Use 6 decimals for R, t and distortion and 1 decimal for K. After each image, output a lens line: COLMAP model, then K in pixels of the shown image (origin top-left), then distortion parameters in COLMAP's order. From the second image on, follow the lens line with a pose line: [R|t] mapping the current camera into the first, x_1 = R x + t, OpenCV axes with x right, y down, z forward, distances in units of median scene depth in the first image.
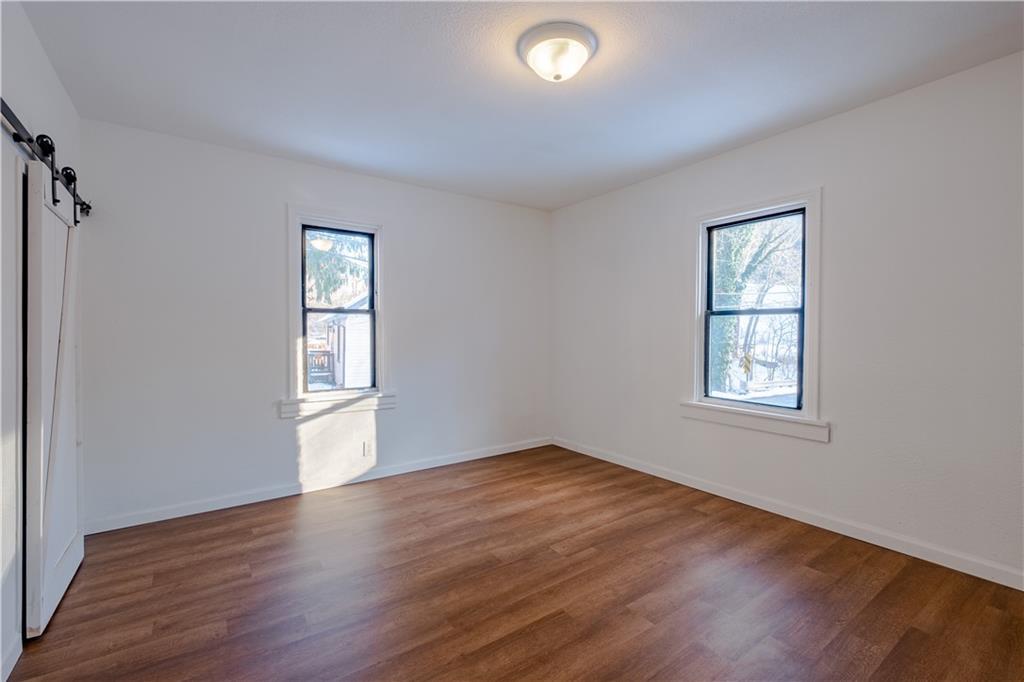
lens RADIAL K [[445.2, 0, 509.4], [0, 445.2, 340.0], [0, 0, 1]] dist [0.000777, -0.001872]
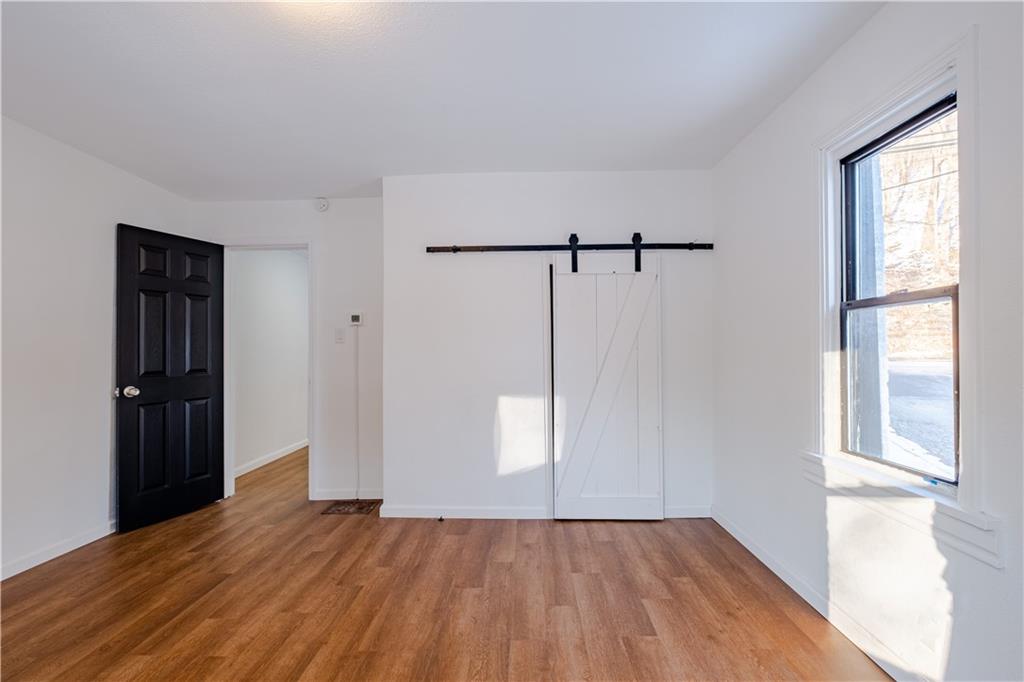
lens RADIAL K [[445.2, 0, 504.7], [0, 445.2, 345.3], [0, 0, 1]] dist [0.000777, -0.001872]
pose [[-0.609329, -0.004478, -0.792905, 0.405290], [0.000990, 0.999979, -0.006409, -0.013021], [0.792917, -0.004690, -0.609312, 1.646152]]
